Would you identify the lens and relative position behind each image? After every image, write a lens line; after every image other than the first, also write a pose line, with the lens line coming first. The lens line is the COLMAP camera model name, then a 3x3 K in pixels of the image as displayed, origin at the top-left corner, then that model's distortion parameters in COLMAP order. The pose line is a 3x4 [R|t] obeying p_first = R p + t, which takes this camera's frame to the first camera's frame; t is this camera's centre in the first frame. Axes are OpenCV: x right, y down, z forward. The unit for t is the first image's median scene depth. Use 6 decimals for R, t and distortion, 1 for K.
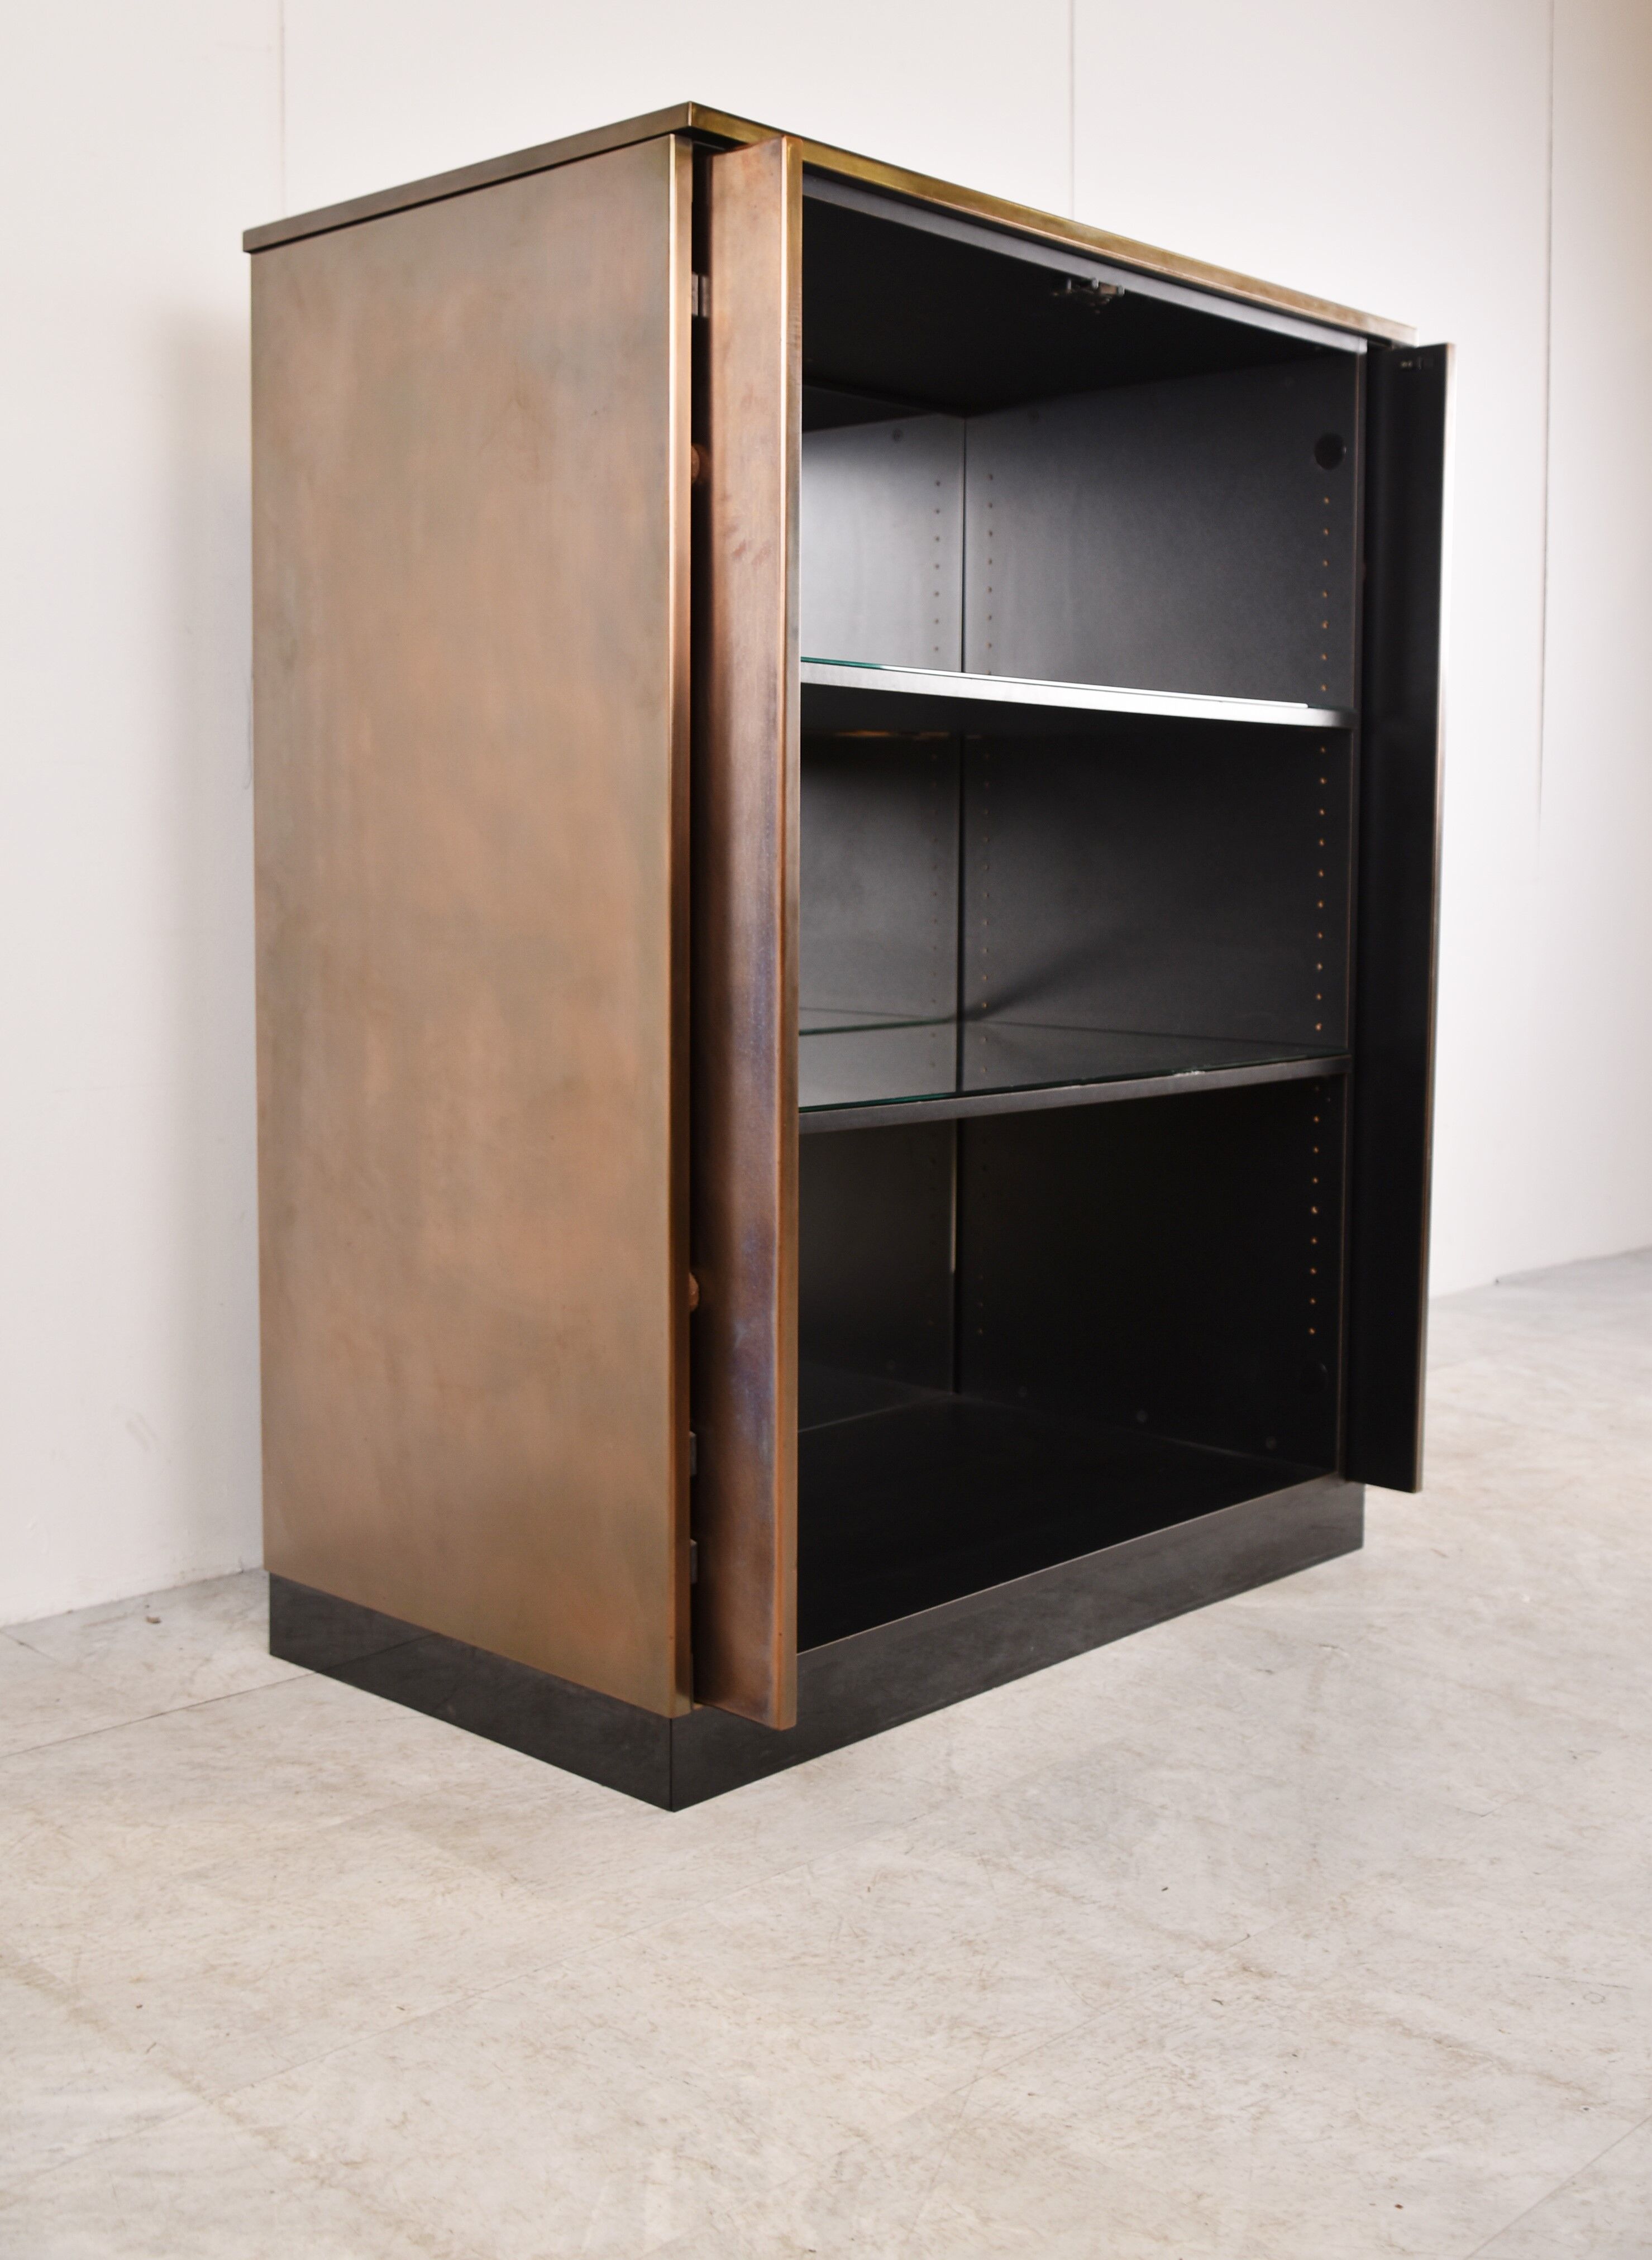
lens RADIAL K [[2473.6, 0, 845.6], [0, 2473.6, 1011.6], [0, 0, 1]] dist [-0.061212, 0.176251]
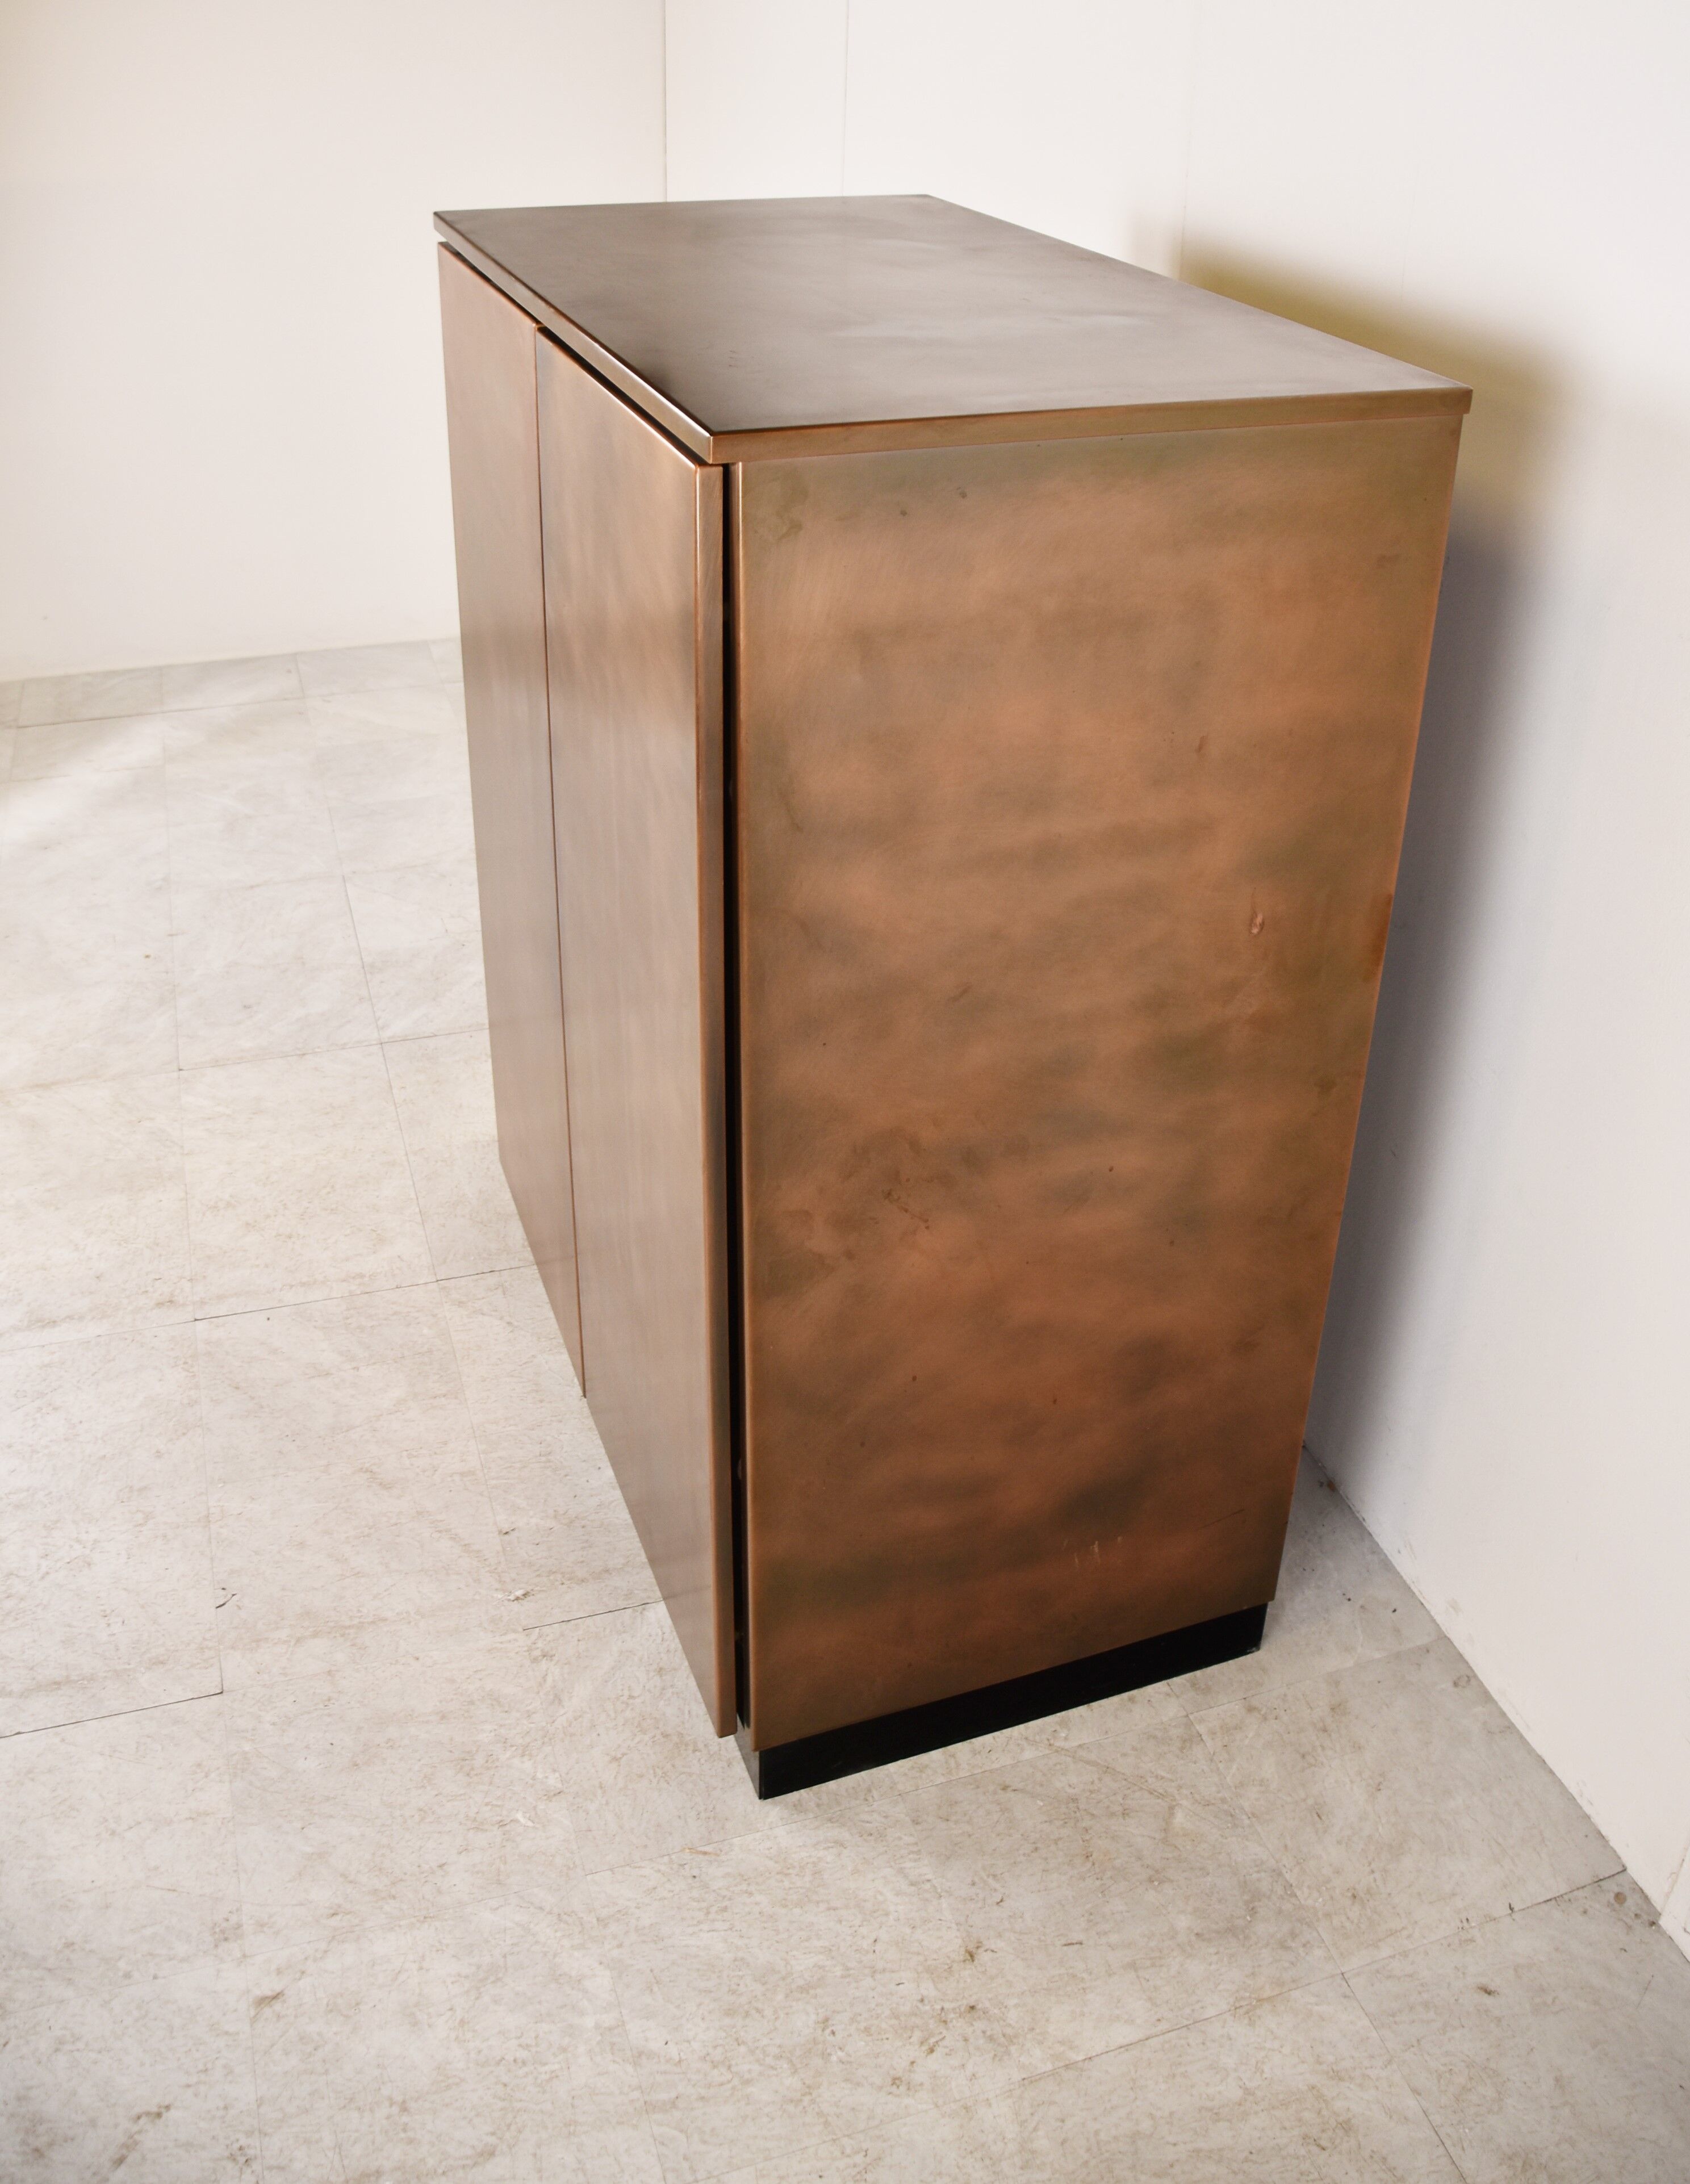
lens RADIAL K [[1994.4, 0, 850.9], [0, 1994.4, 910.3], [0, 0, 1]] dist [-0.151486, 0.091302]
pose [[-0.452519, 0.393632, -0.800175, 0.886459], [-0.083799, 0.874563, 0.477616, -0.559154], [0.887809, 0.283184, -0.362770, 1.690708]]
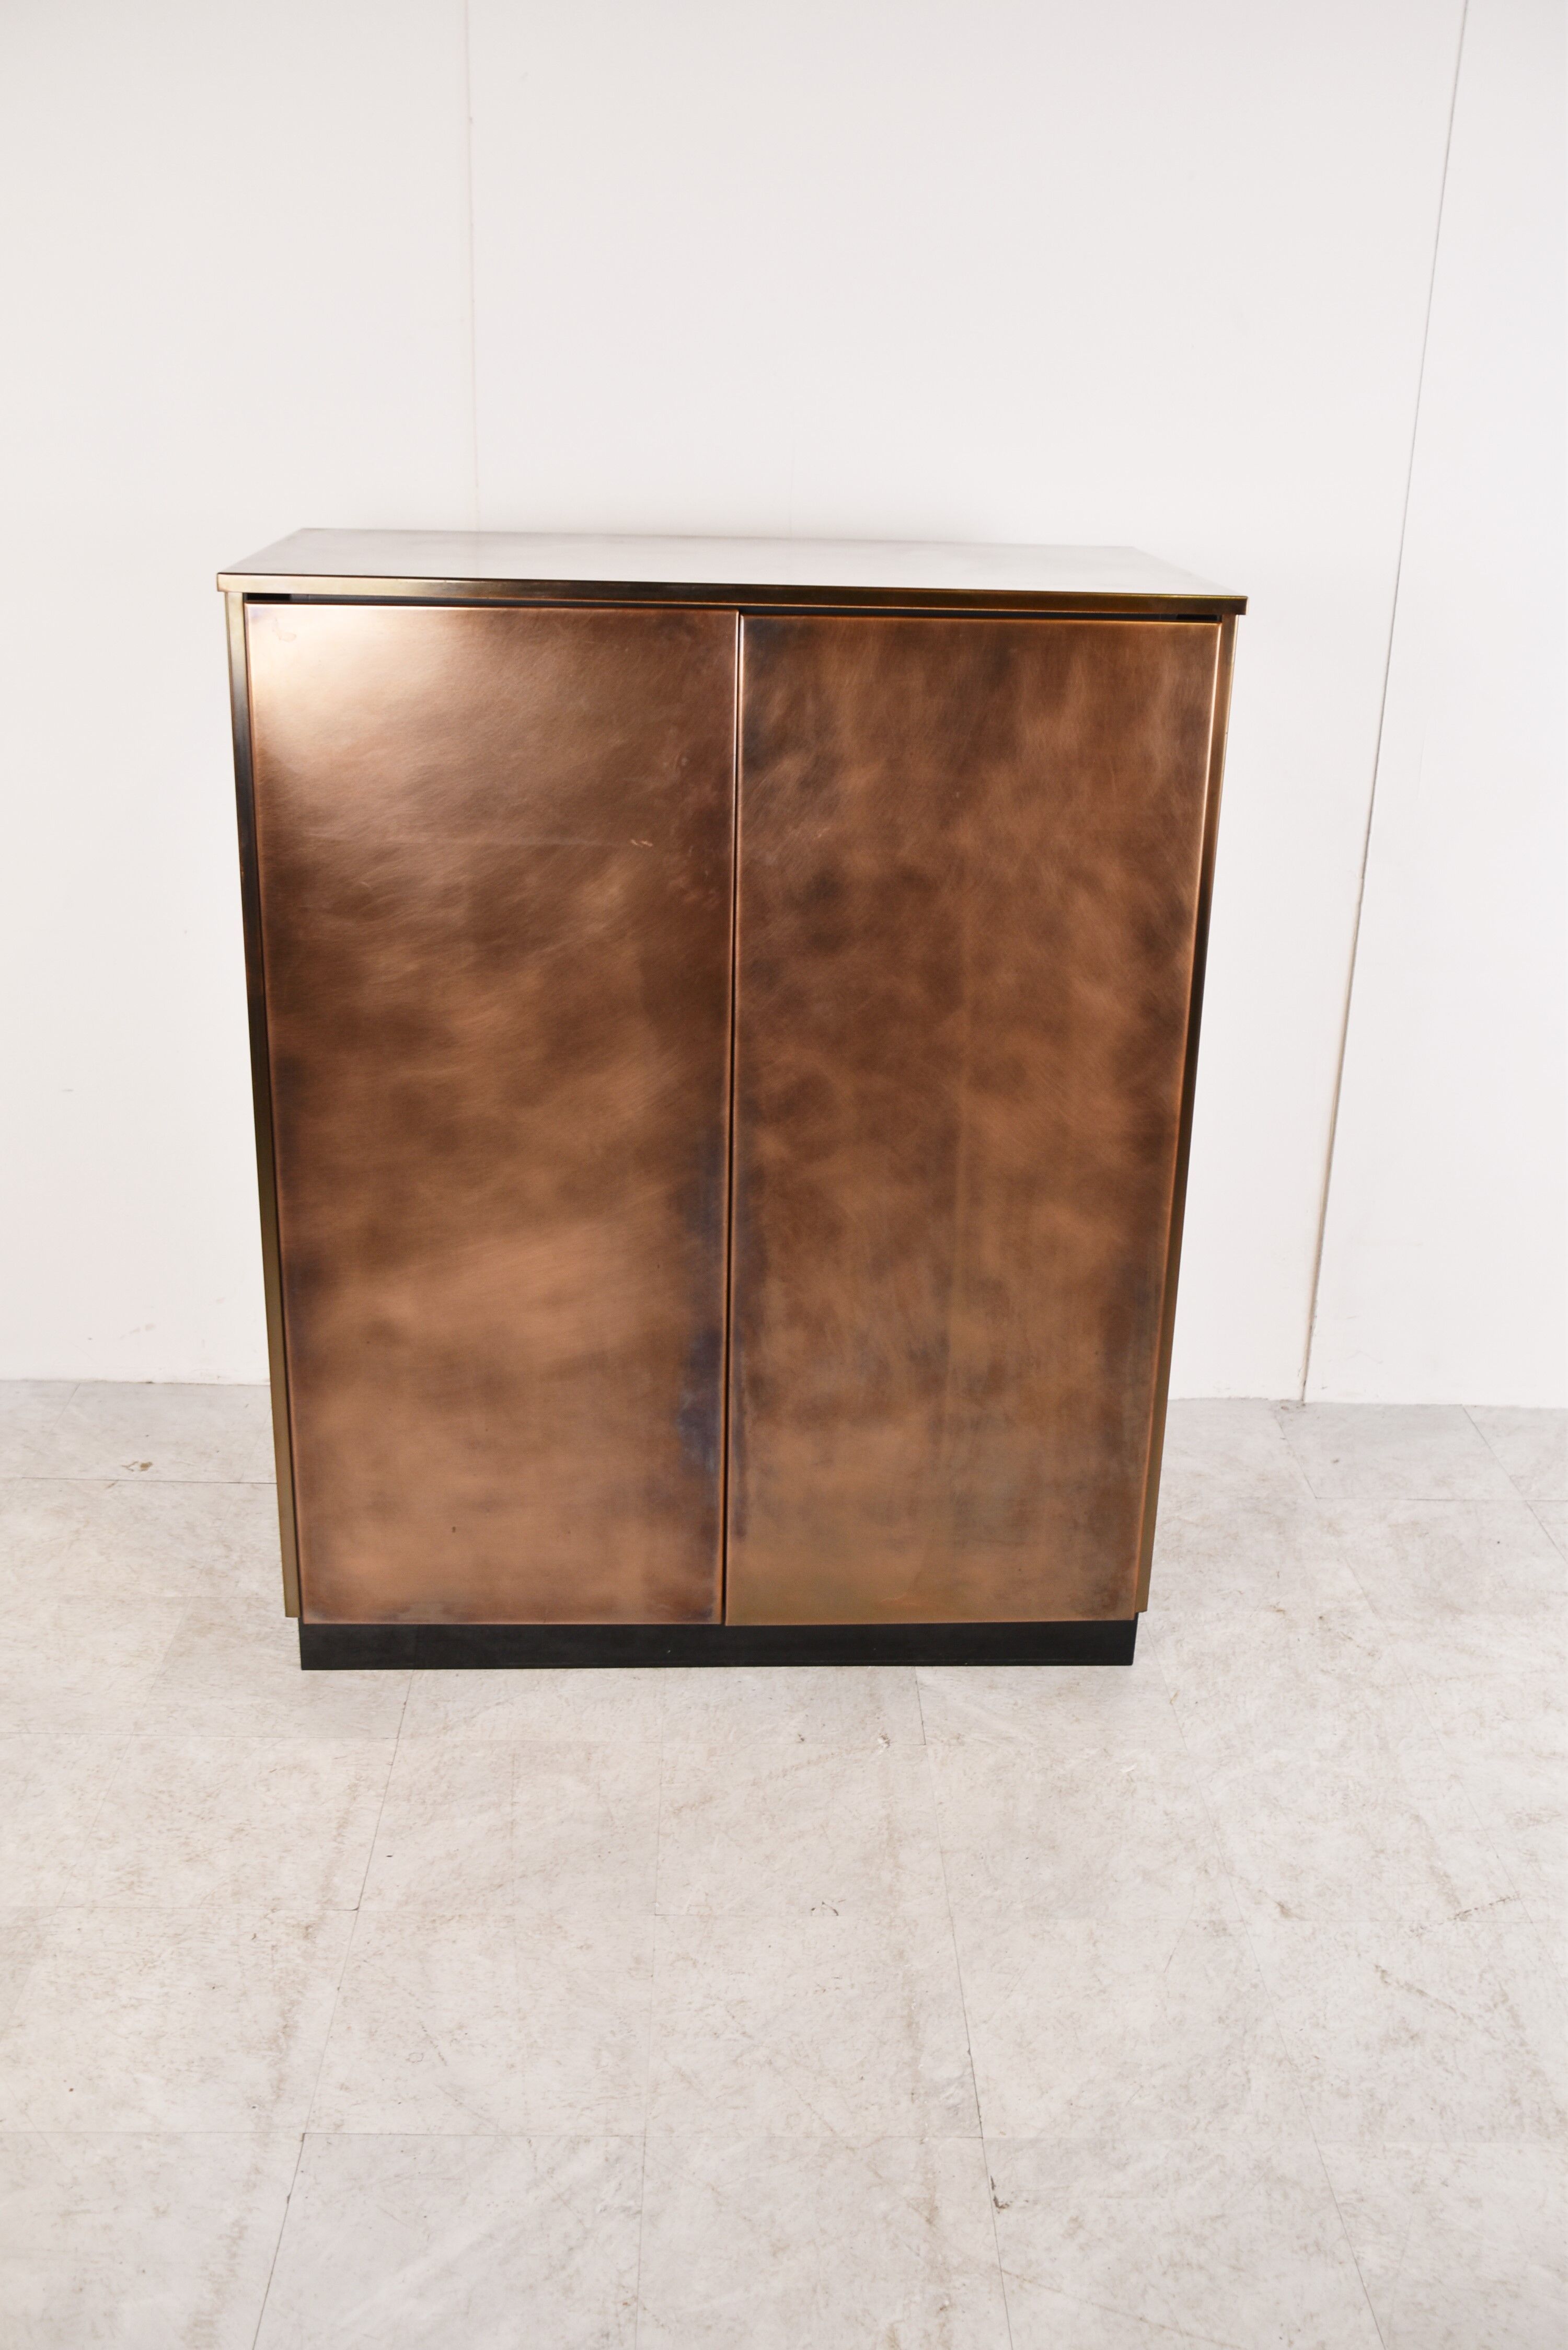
lens RADIAL K [[2241.0, 0, 784.0], [0, 2241.0, 1175.0], [0, 0, 1]] dist [-0.076619, 0.162538]
pose [[0.719545, 0.254398, -0.646170, 1.004257], [-0.069120, 0.952099, 0.297875, -0.424229], [0.690997, -0.169671, 0.702663, 0.278118]]
